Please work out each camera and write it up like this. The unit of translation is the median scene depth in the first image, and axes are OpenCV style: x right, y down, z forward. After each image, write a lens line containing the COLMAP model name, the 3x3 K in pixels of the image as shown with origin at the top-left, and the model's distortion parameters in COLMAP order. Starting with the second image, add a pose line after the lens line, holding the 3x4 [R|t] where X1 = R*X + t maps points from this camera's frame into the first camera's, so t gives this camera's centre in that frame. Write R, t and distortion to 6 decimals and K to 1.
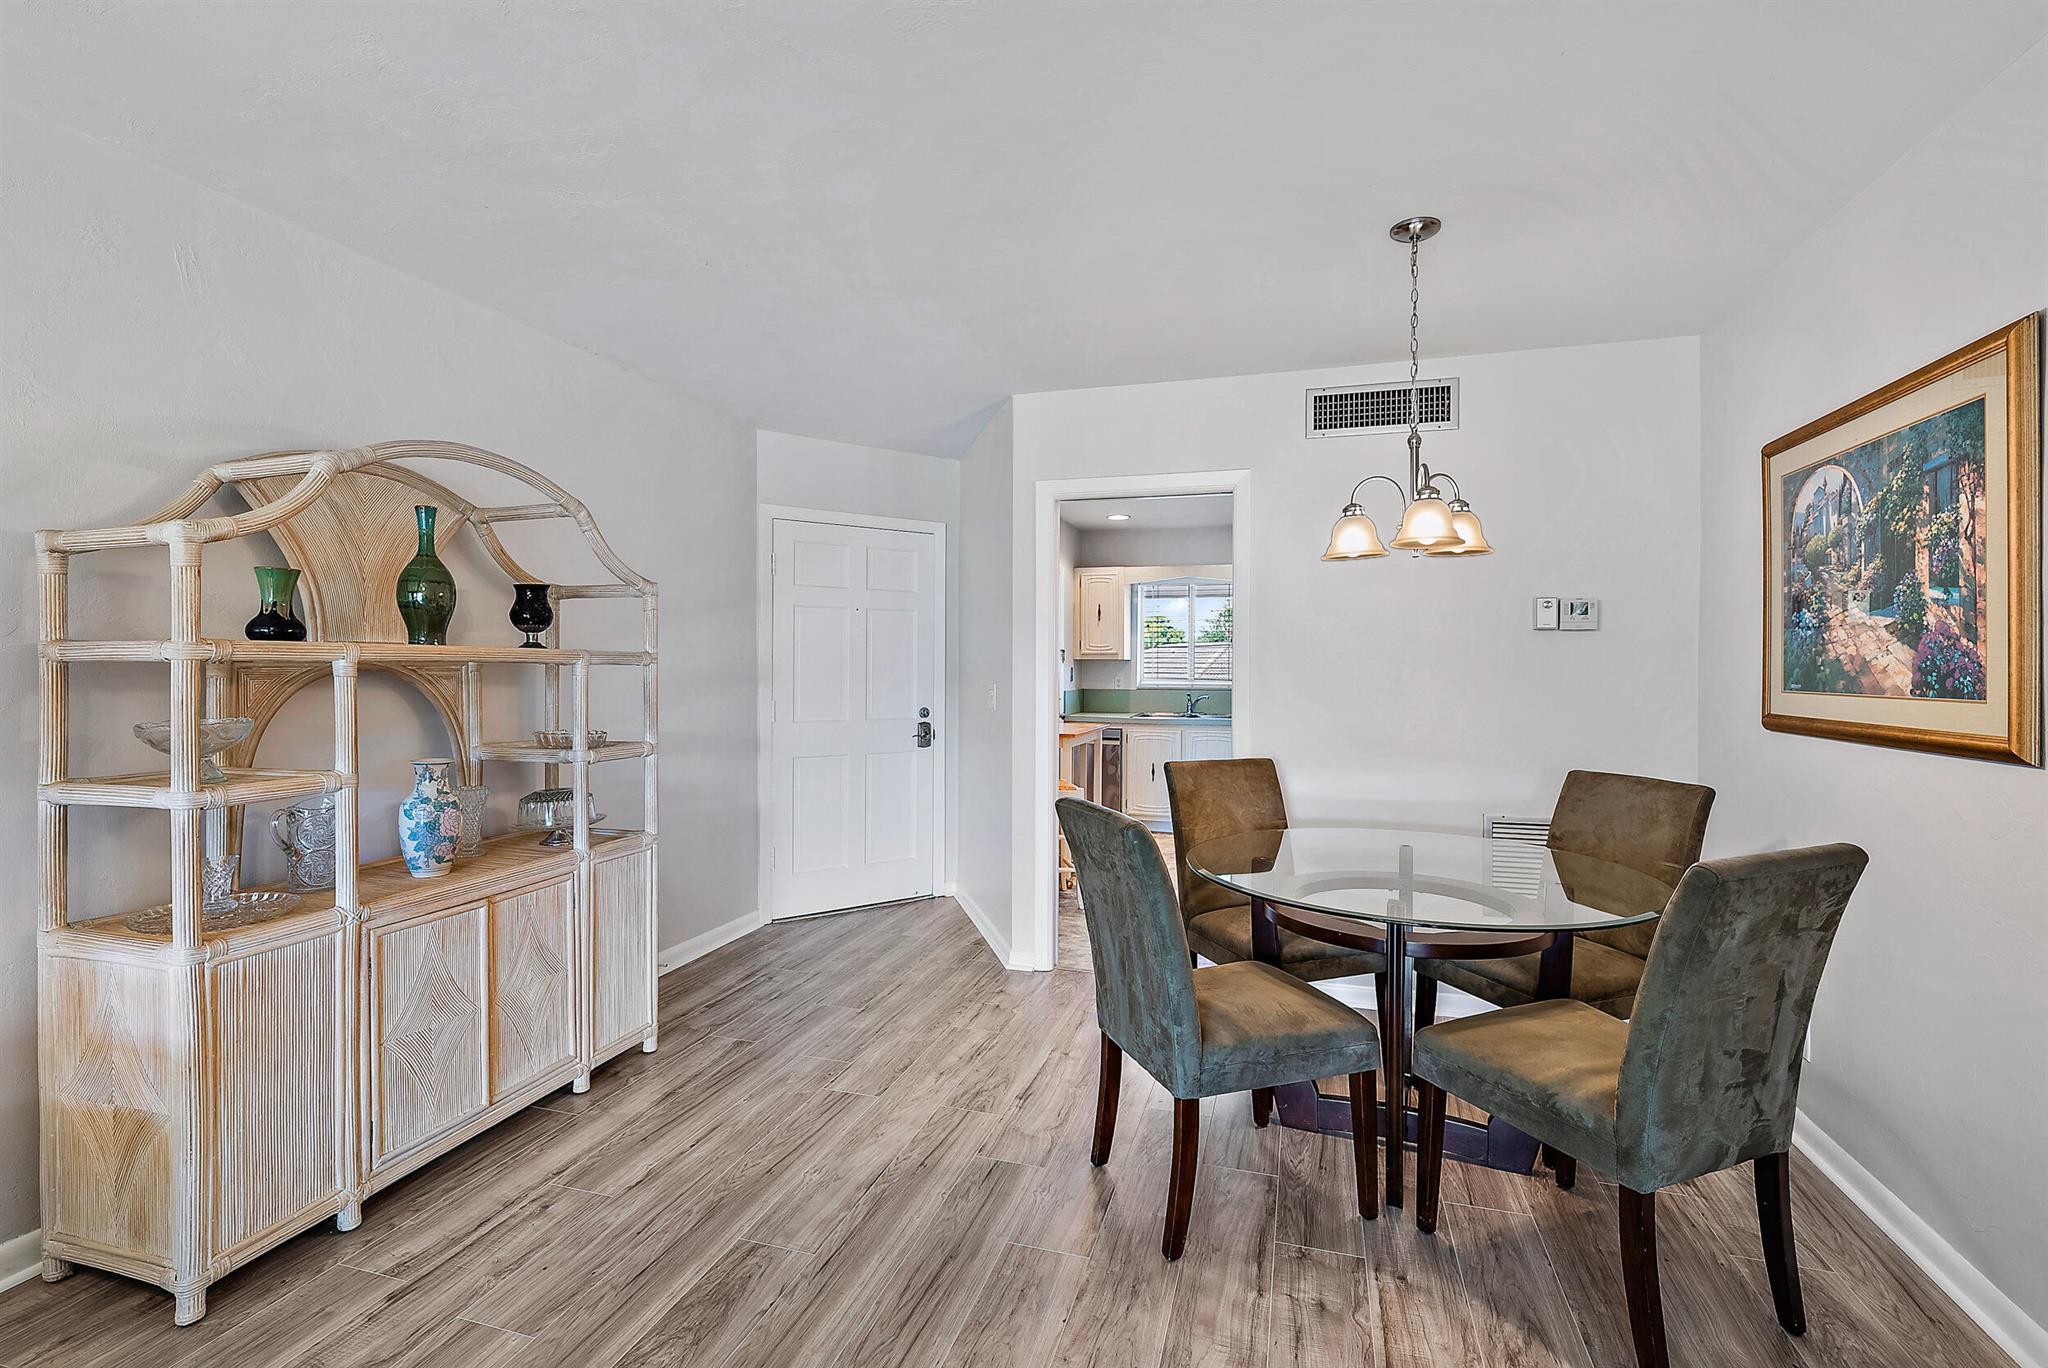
lens RADIAL K [[941.5, 0, 1020.9], [0, 941.5, 670.1], [0, 0, 1]] dist [-0.000721, -0.000632]
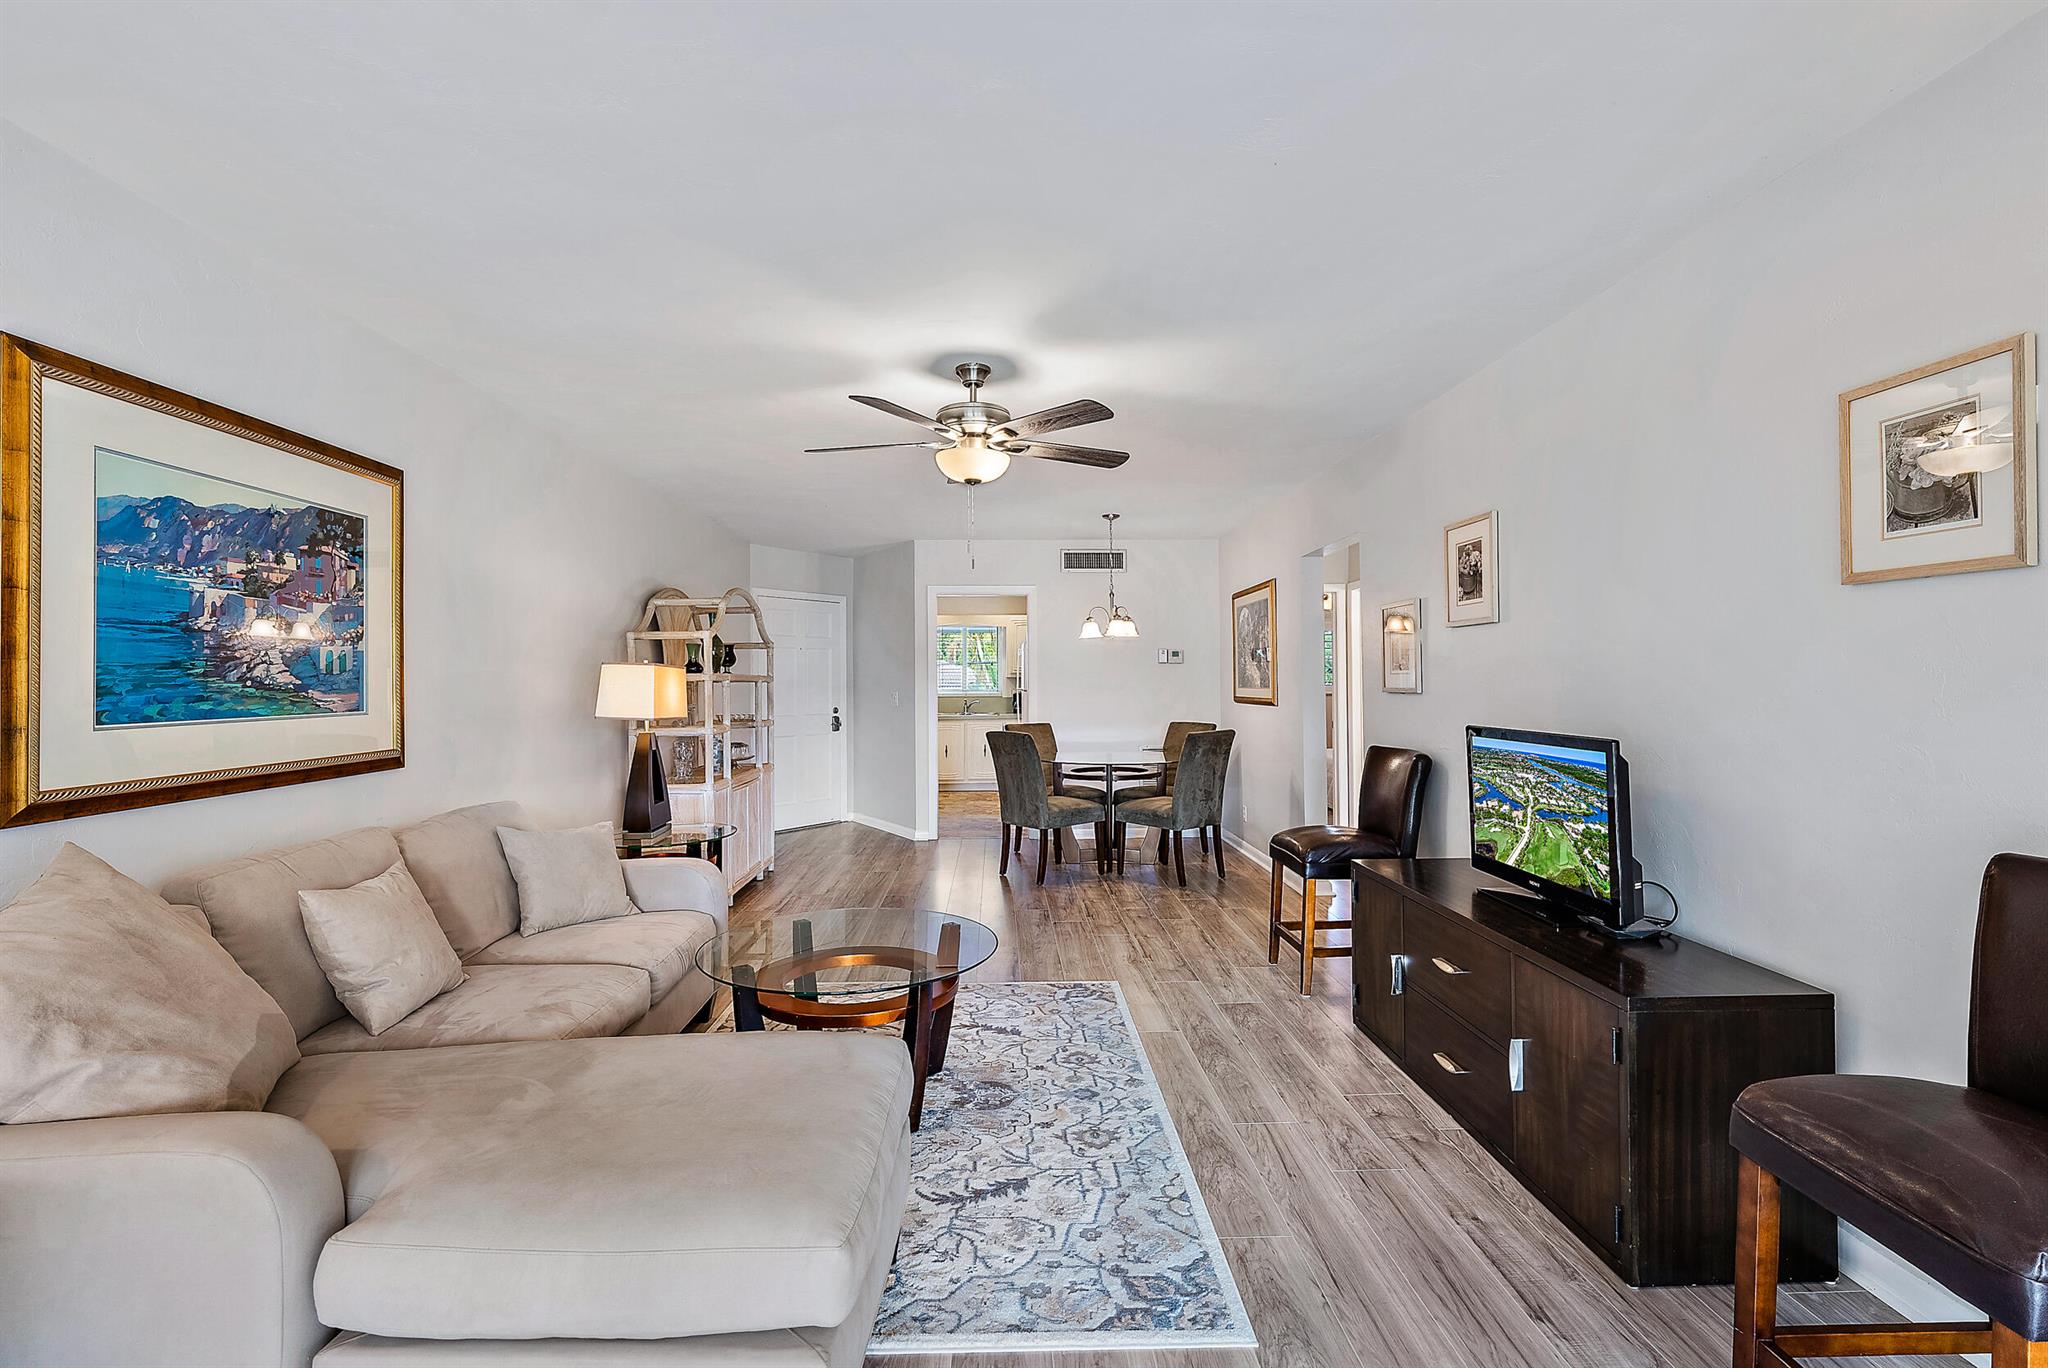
lens RADIAL K [[941.5, 0, 1029.3], [0, 941.5, 666.8], [0, 0, 1]] dist [-0.000721, -0.000632]
pose [[0.946985, -0.005761, 0.321226, -0.608557], [0.012210, 0.999762, -0.018065, 0.005003], [-0.321045, 0.021030, 0.946830, -1.330842]]
